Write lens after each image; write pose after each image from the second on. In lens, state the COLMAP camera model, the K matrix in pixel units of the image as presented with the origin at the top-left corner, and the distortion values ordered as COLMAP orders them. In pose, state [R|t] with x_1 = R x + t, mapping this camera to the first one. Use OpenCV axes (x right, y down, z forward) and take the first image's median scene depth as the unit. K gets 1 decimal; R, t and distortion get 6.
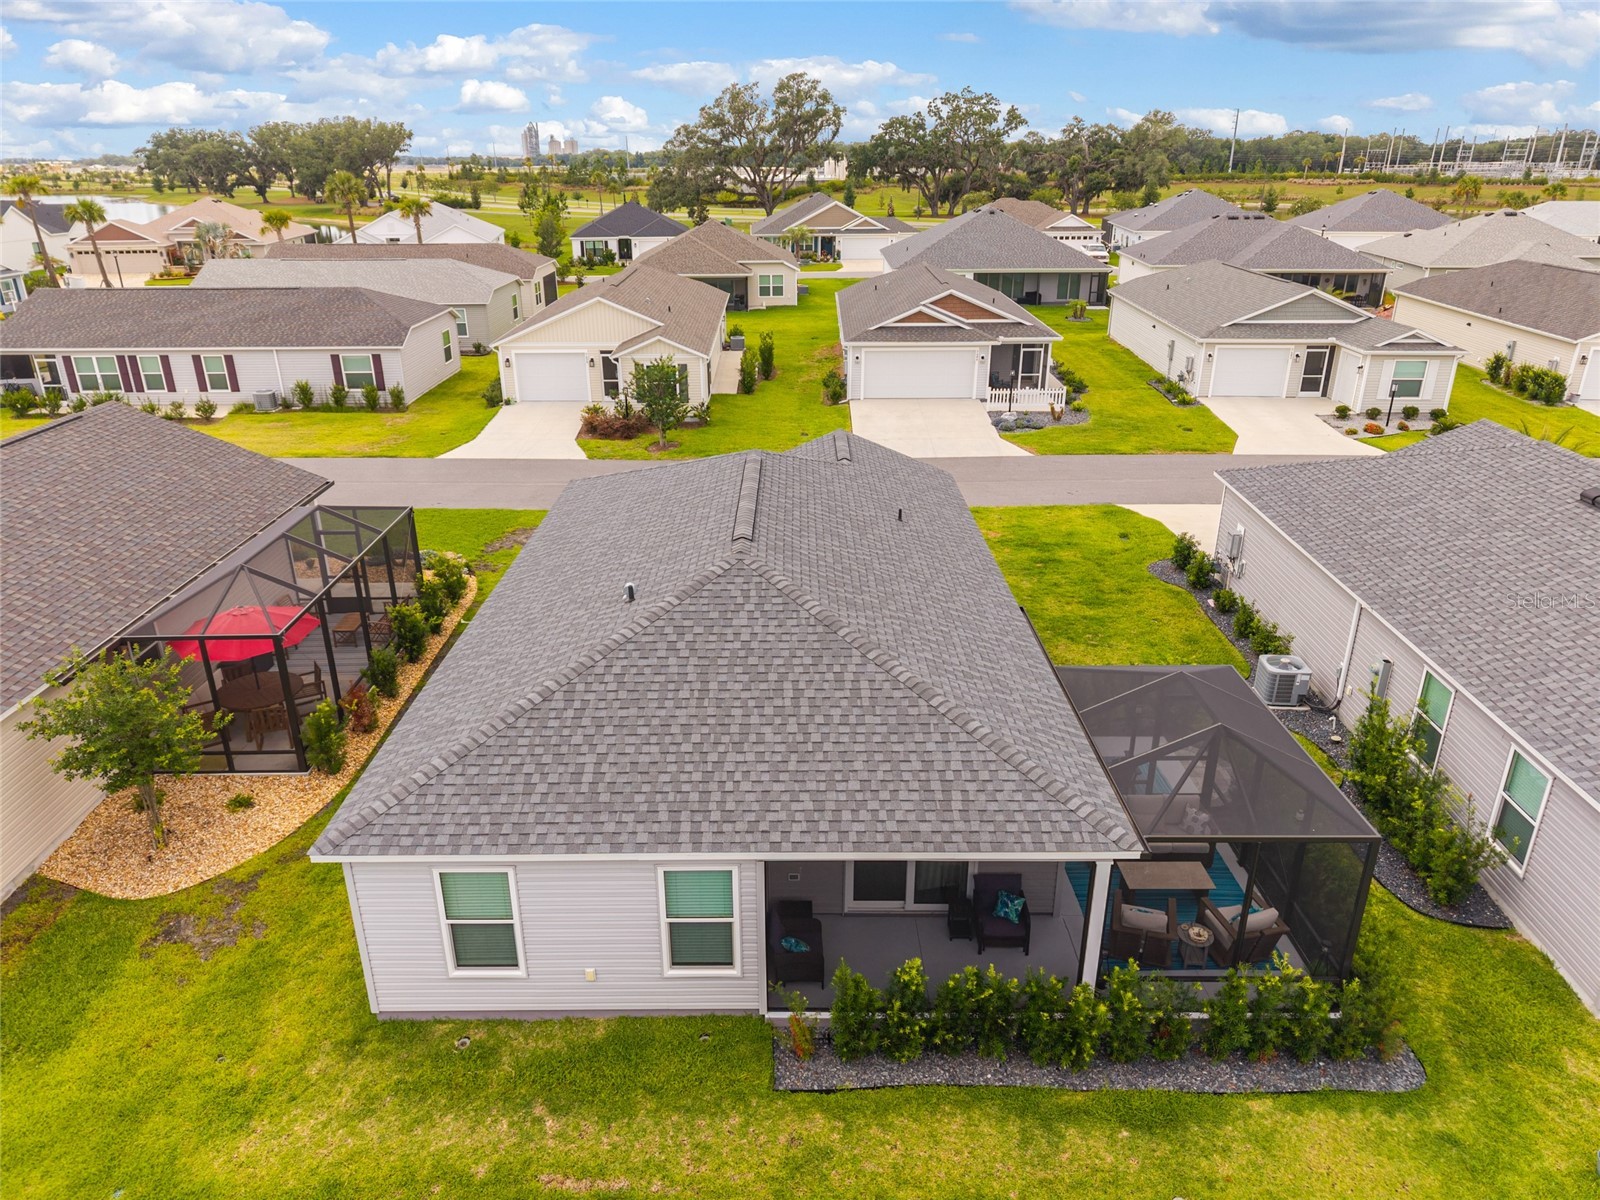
lens RADIAL K [[1068.4, 0, 796.9], [0, 1068.4, 588.9], [0, 0, 1]] dist [0.020098, -0.005271]
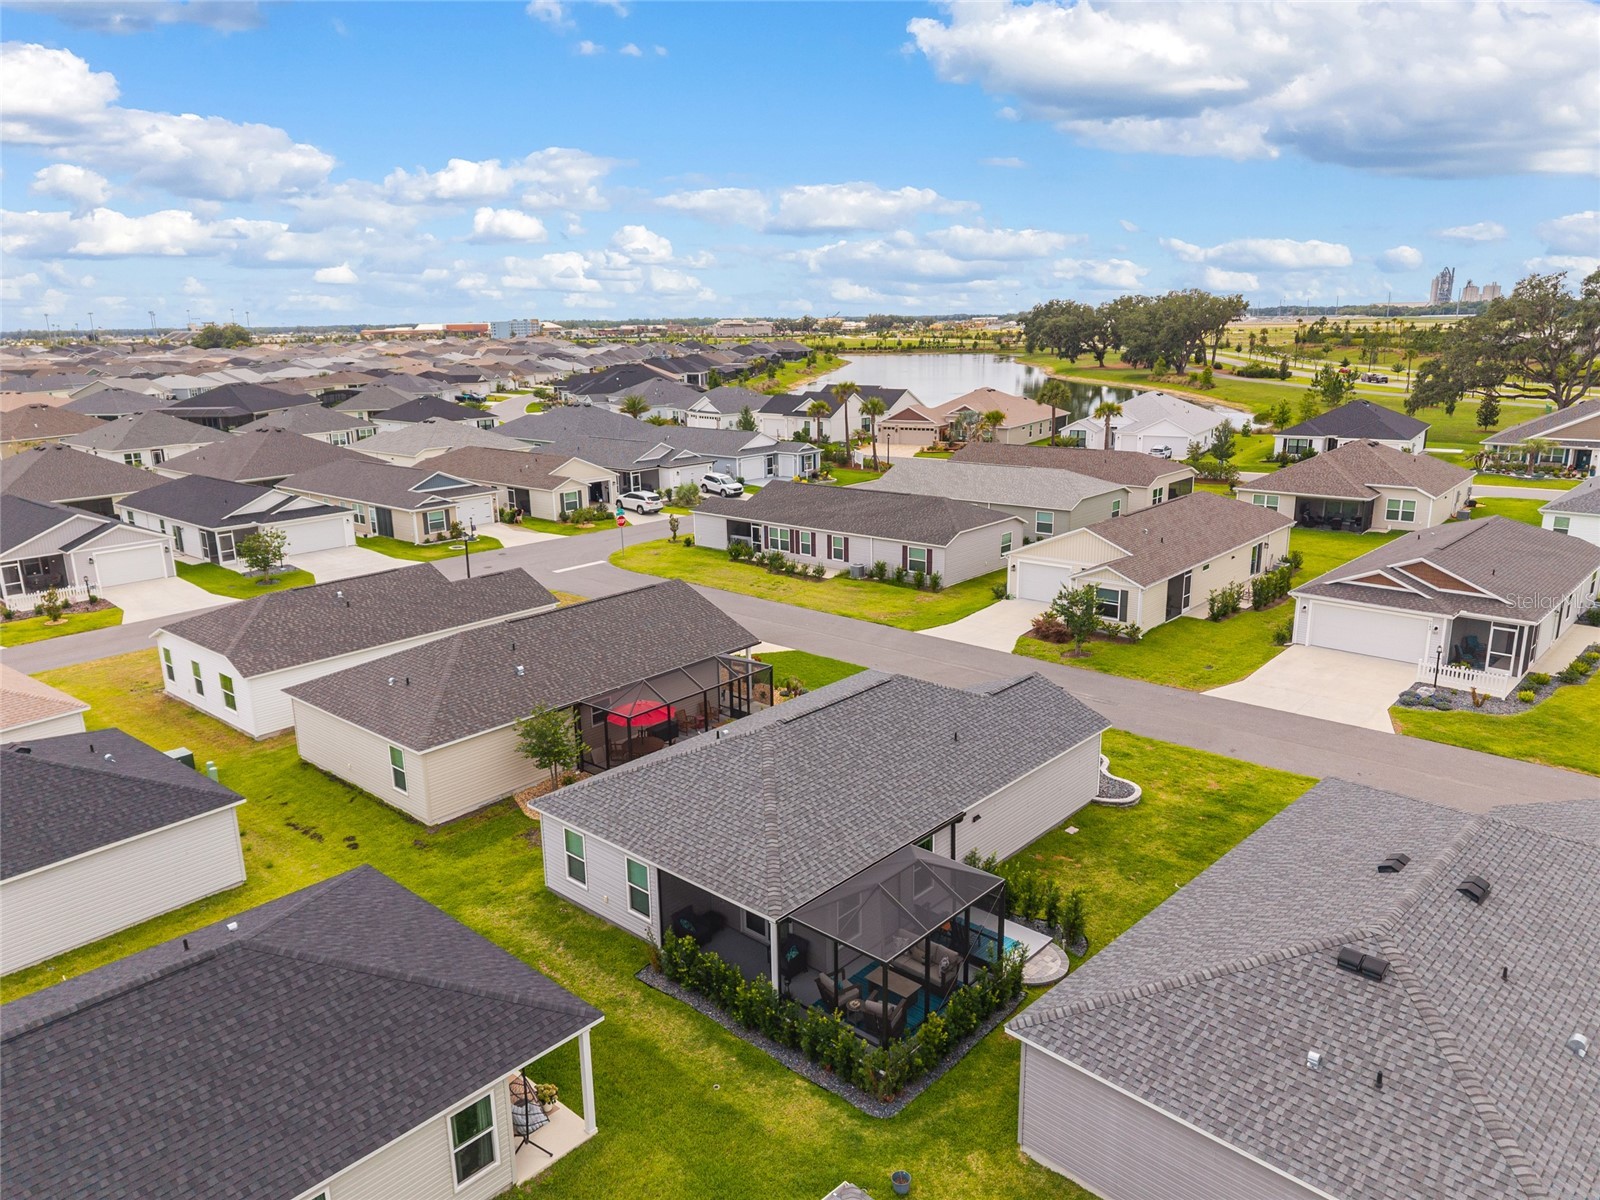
lens RADIAL K [[1118.6, 0, 793.8], [0, 1118.6, 572.5], [0, 0, 1]] dist [0.007799, -0.002294]
pose [[0.737771, 0.141522, -0.660050, 0.417996], [-0.237668, 0.969628, -0.057754, -0.066740], [0.631829, 0.199482, 0.748999, -0.162974]]
